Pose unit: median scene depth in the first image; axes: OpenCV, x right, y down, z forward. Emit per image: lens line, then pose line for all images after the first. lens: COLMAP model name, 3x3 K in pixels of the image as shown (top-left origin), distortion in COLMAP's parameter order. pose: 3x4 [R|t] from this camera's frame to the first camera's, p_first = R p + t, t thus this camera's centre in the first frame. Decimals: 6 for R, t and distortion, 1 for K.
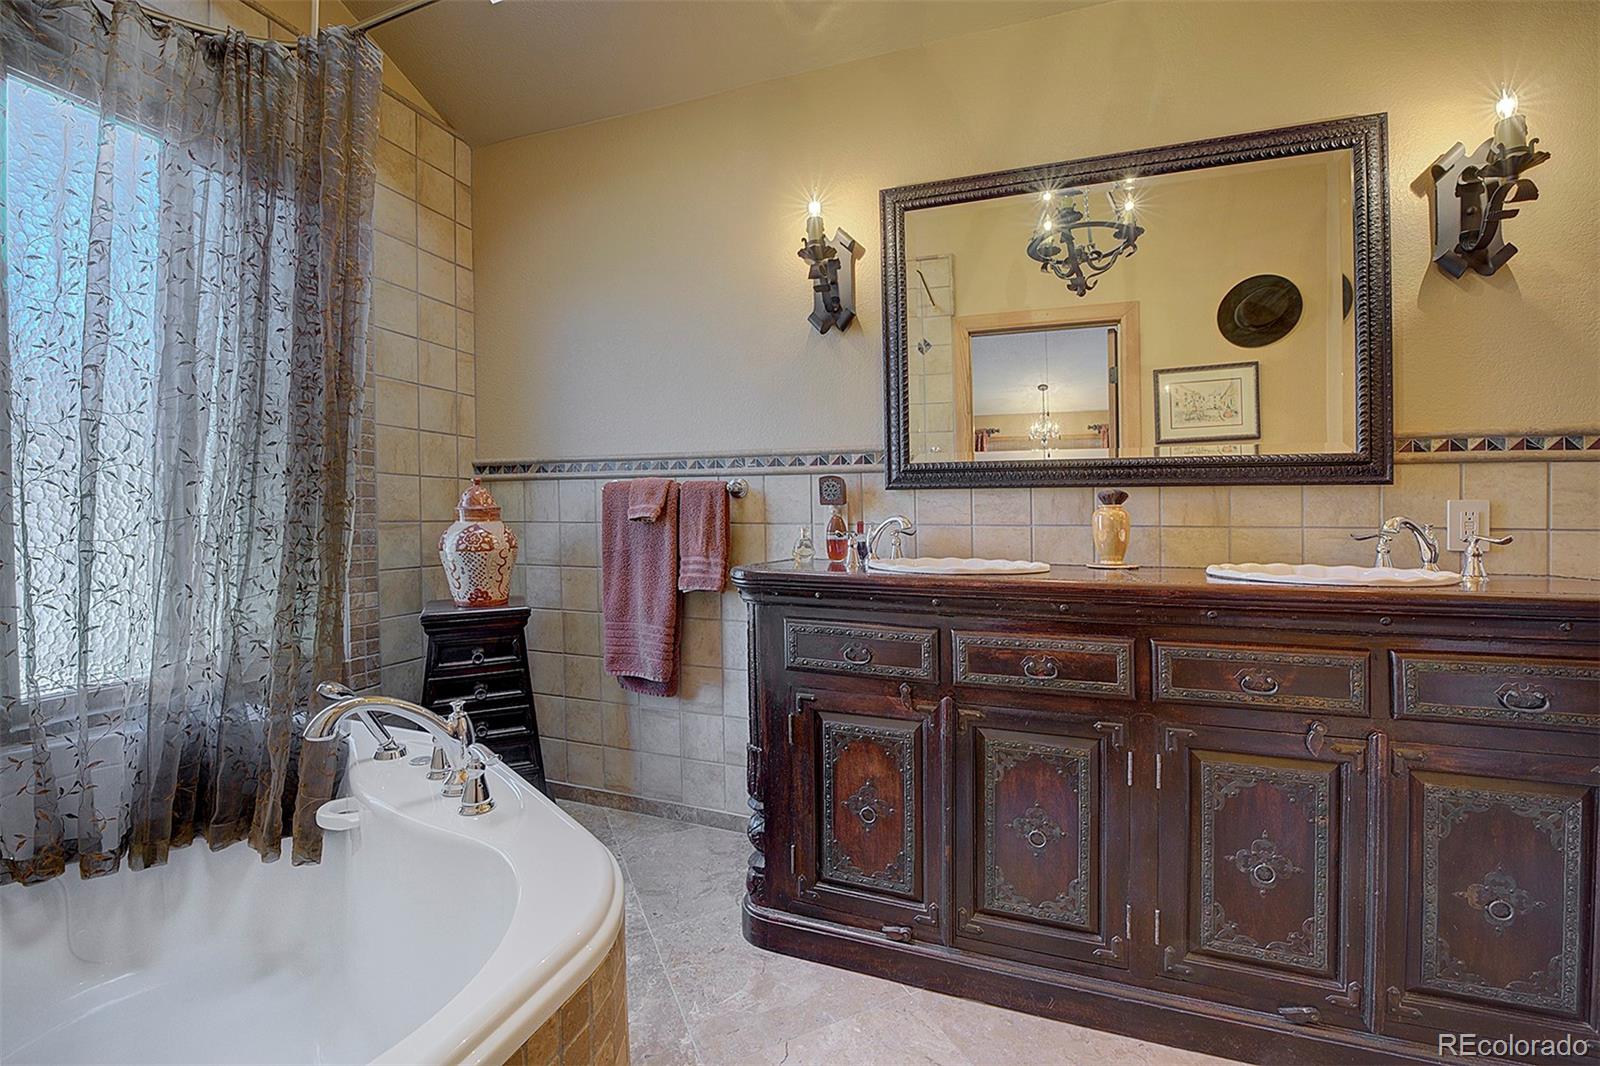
lens RADIAL K [[645.8, 0, 800.7], [0, 645.8, 517.5], [0, 0, 1]] dist [-0.019610, 0.000328]
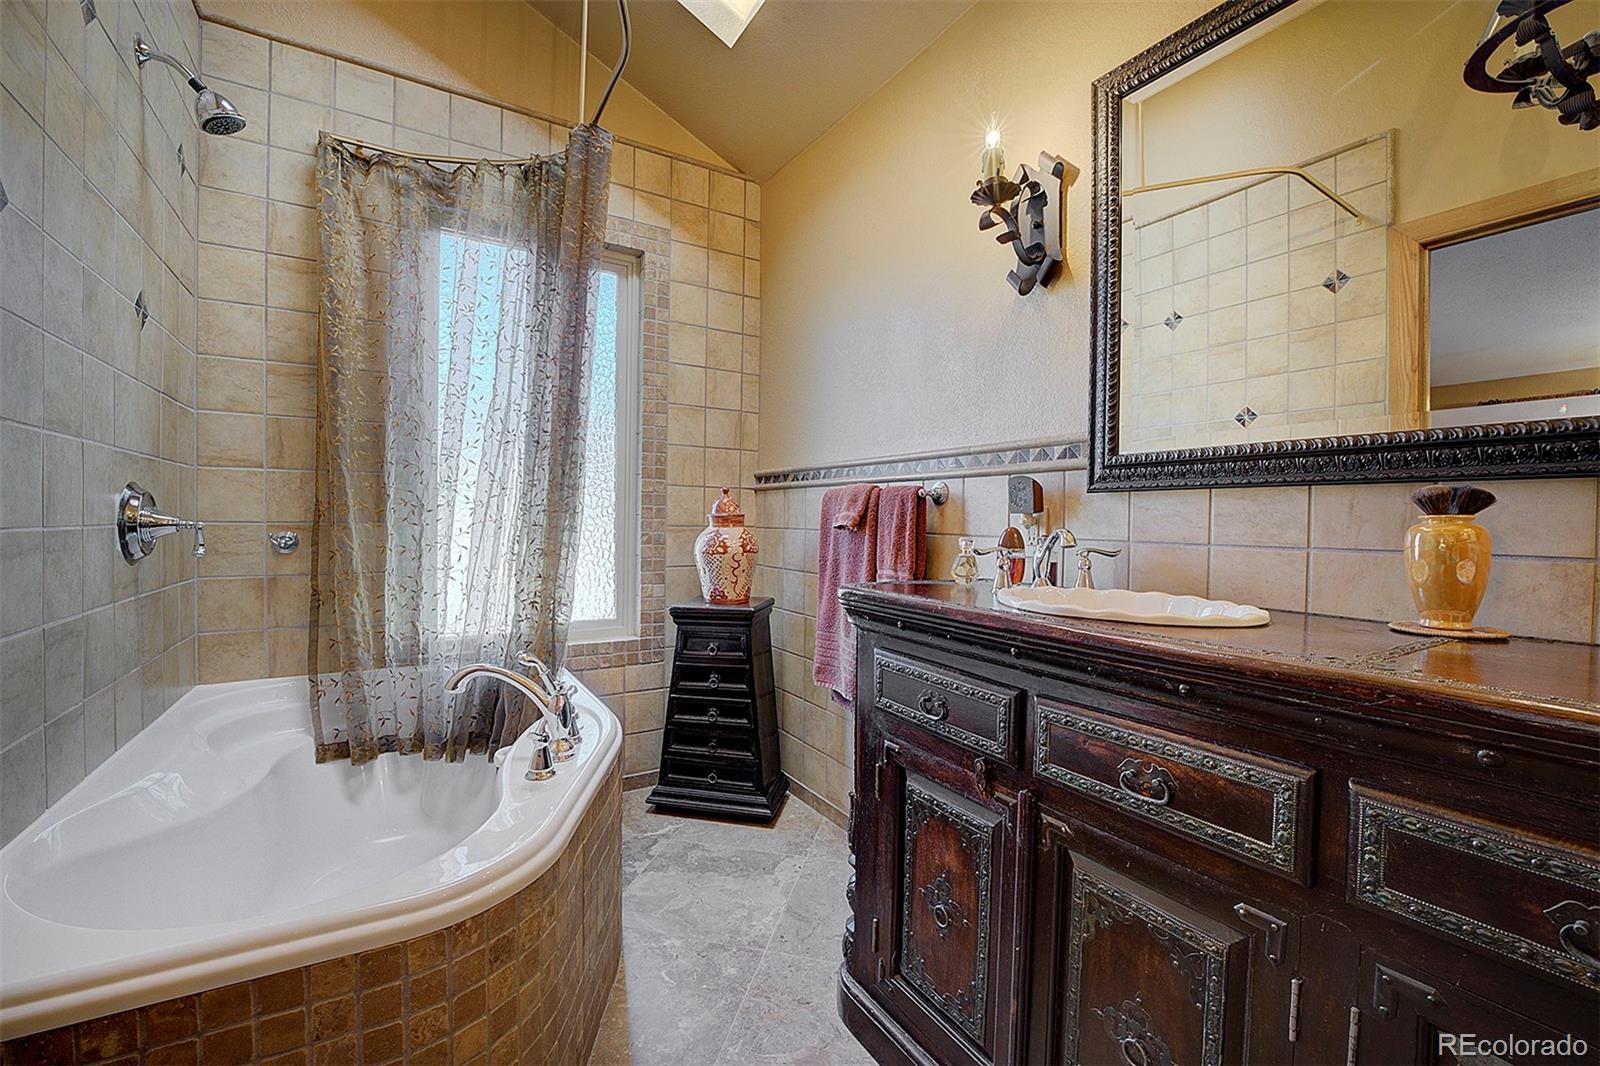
lens RADIAL K [[661.0, 0, 798.9], [0, 661.0, 534.3], [0, 0, 1]] dist [-0.019632, 0.000269]
pose [[0.780570, 0.022929, -0.624648, 0.350883], [-0.014812, 0.999725, 0.018188, -0.004630], [0.624893, -0.004944, 0.780695, 0.219807]]
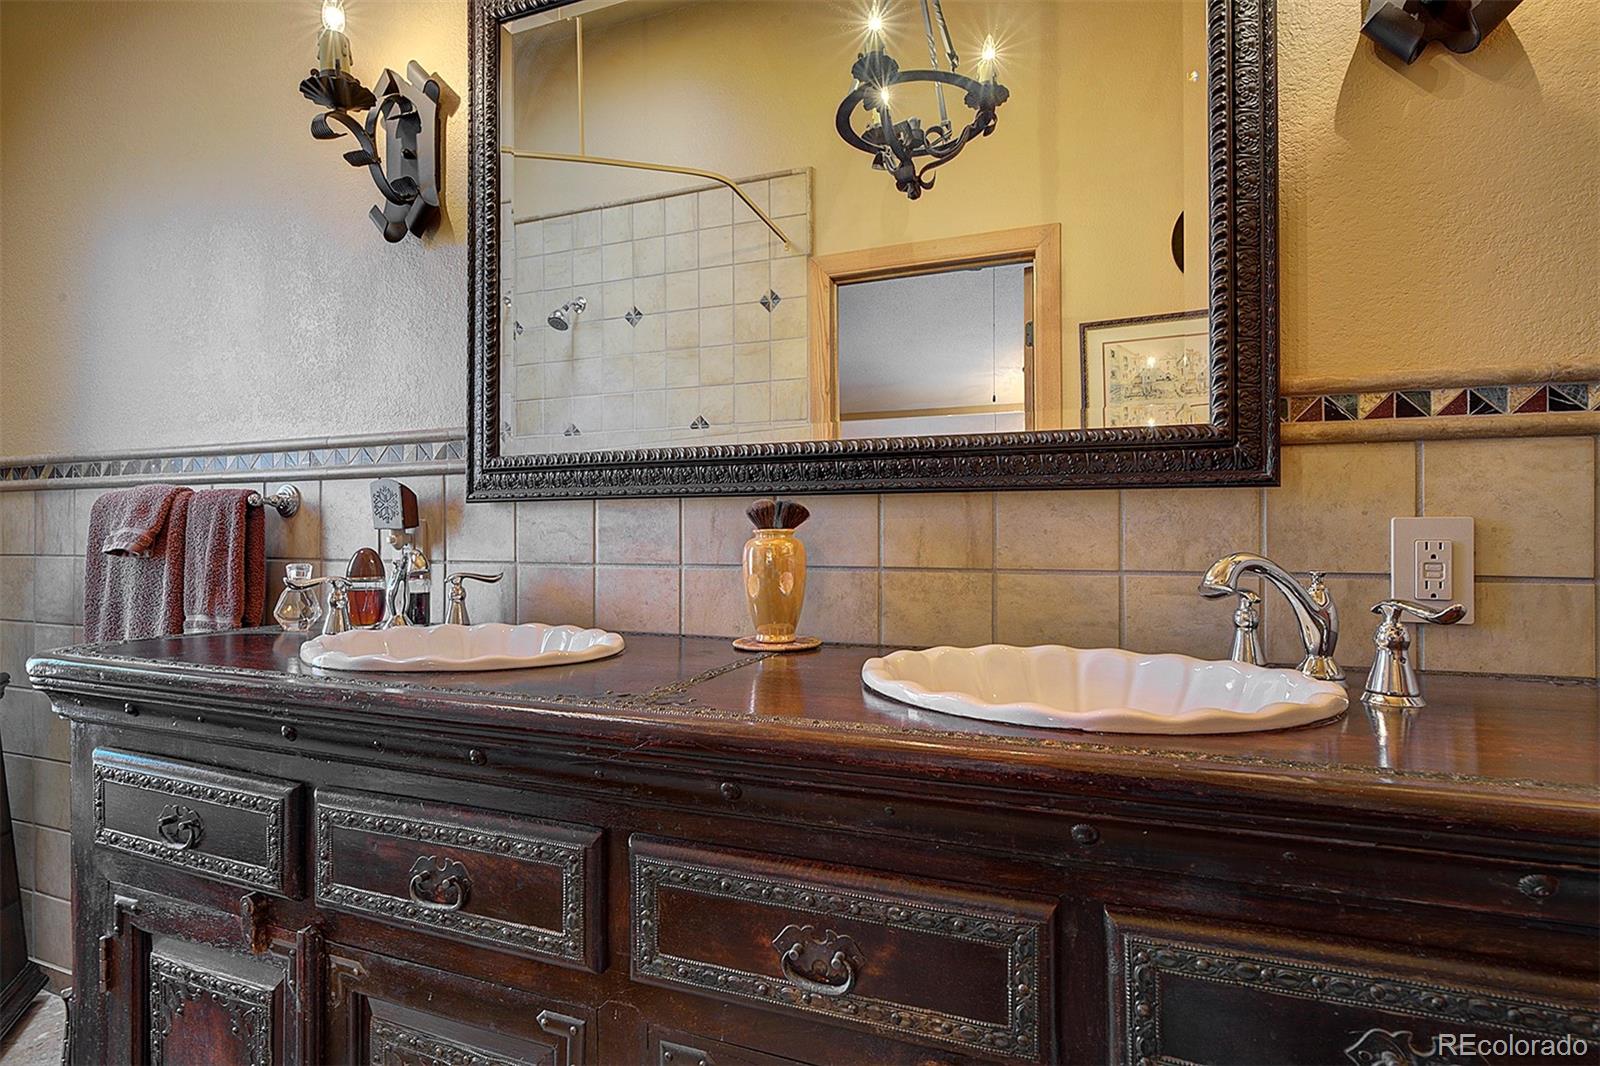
lens RADIAL K [[777.9, 0, 800.0], [0, 777.9, 533.0], [0, 0, 1]] dist [-0.006350, -0.000581]
pose [[0.999930, -0.002394, -0.011613, 0.449233], [0.002301, 0.999965, -0.008030, -0.009416], [0.011632, 0.008002, 0.999900, 0.311595]]
